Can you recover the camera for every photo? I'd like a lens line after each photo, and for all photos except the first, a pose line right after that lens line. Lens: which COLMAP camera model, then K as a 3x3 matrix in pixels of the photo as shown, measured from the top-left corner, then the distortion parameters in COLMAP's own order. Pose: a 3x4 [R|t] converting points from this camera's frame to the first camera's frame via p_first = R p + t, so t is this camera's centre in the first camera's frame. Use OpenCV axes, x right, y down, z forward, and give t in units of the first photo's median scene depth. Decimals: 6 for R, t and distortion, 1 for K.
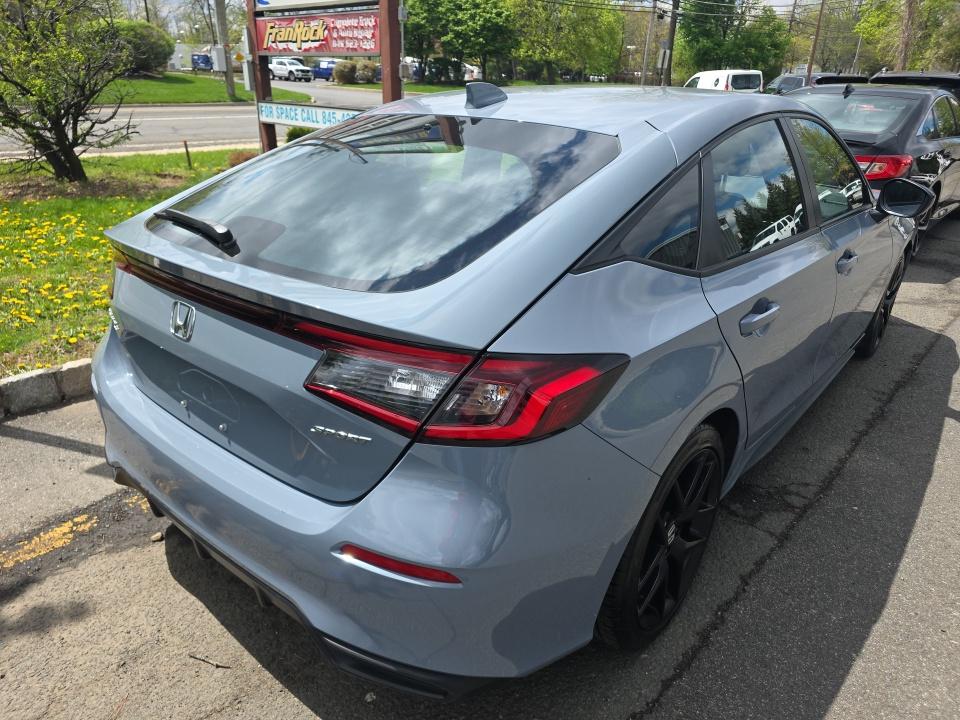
lens RADIAL K [[643.9, 0, 483.2], [0, 643.9, 356.9], [0, 0, 1]] dist [0.043632, -0.041161]
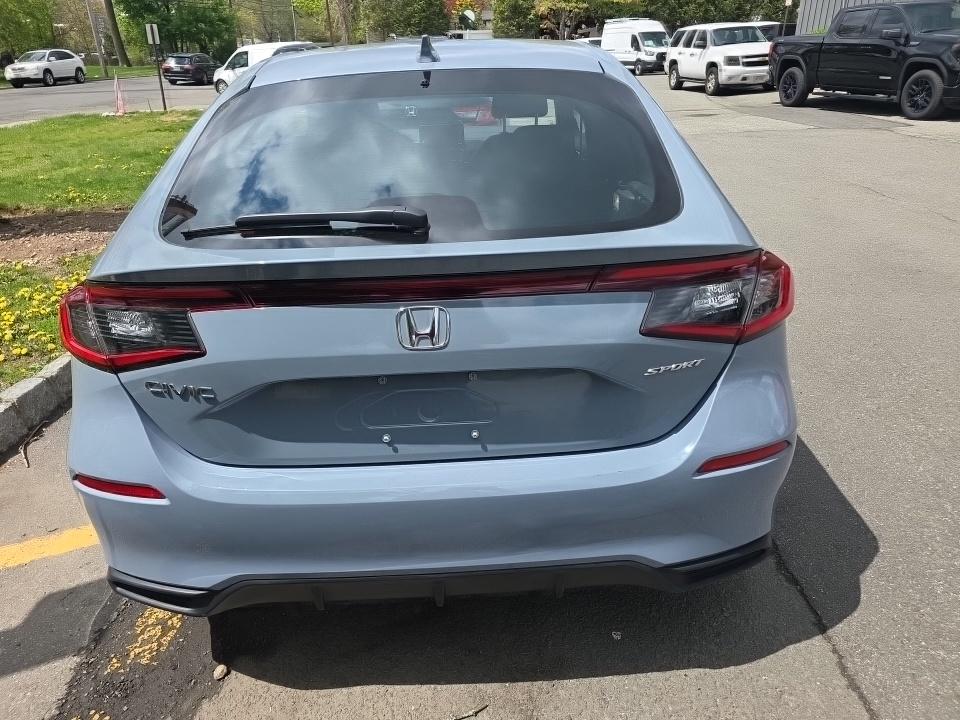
lens RADIAL K [[643.9, 0, 483.2], [0, 643.9, 356.9], [0, 0, 1]] dist [0.043632, -0.041161]
pose [[0.751768, -0.322177, 0.575367, -0.850651], [0.304209, 0.943572, 0.130878, -0.100255], [-0.585066, 0.076642, 0.807356, 0.286206]]
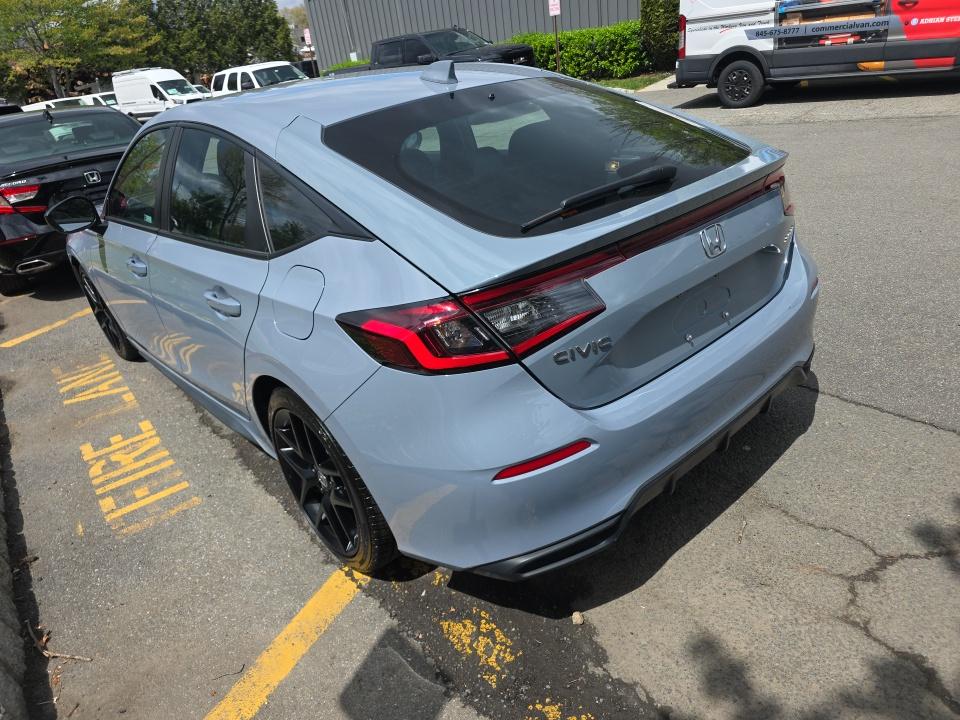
lens RADIAL K [[643.9, 0, 483.2], [0, 643.9, 356.9], [0, 0, 1]] dist [0.043632, -0.041161]
pose [[0.147704, -0.462091, 0.874446, -1.575807], [0.506941, 0.794541, 0.334239, -0.471372], [-0.849232, 0.393924, 0.351610, 0.987808]]
